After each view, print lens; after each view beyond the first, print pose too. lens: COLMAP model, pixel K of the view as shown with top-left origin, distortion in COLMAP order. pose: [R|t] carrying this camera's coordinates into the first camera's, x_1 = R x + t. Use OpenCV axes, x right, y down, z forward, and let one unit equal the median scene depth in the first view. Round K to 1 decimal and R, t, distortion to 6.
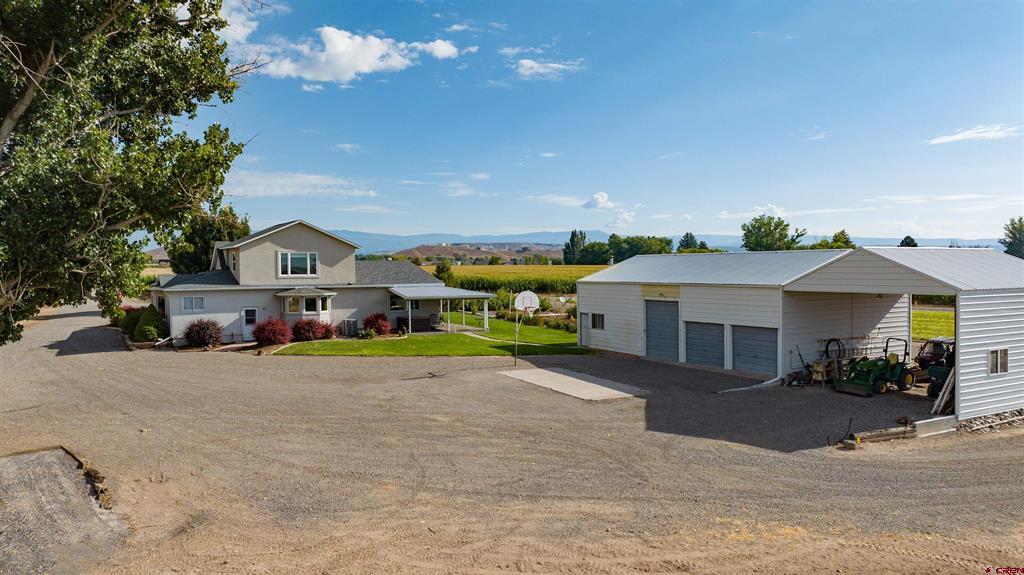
lens RADIAL K [[719.7, 0, 517.8], [0, 719.7, 282.4], [0, 0, 1]] dist [-0.022788, 0.003479]
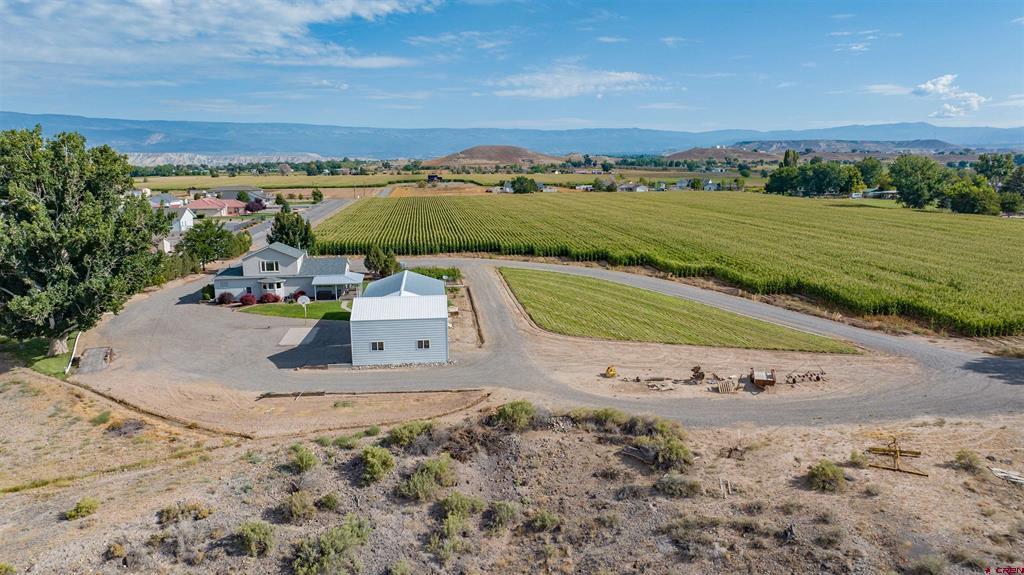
lens RADIAL K [[719.7, 0, 517.8], [0, 719.7, 282.4], [0, 0, 1]] dist [-0.022788, 0.003479]
pose [[0.922003, 0.059215, -0.382629, 1.348167], [-0.005034, 0.989986, 0.141079, -0.317560], [0.387151, -0.128149, 0.913067, -0.772453]]
